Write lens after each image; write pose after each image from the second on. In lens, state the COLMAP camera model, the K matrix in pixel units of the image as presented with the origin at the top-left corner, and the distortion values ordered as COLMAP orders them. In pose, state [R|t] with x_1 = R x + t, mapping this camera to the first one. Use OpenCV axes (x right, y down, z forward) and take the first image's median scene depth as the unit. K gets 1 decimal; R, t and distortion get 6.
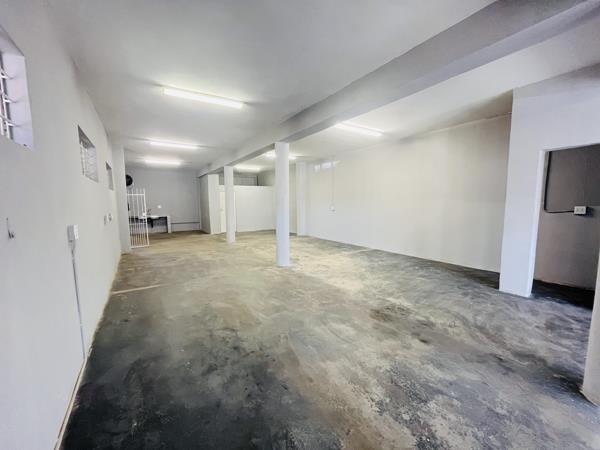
lens RADIAL K [[241.5, 0, 300.5], [0, 241.5, 224.0], [0, 0, 1]] dist [-0.003176, -0.000406]
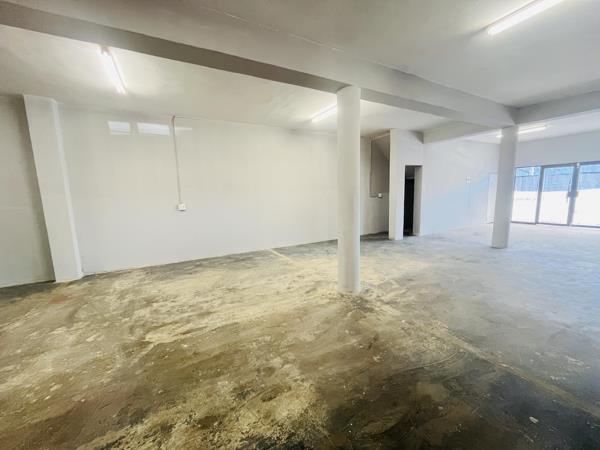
lens RADIAL K [[241.5, 0, 298.9], [0, 241.5, 226.2], [0, 0, 1]] dist [-0.003176, -0.000406]
pose [[0.081455, -0.131060, 0.988022, -0.730421], [0.121557, 0.985222, 0.120668, -0.096268], [-0.989237, 0.110272, 0.096183, 1.119957]]
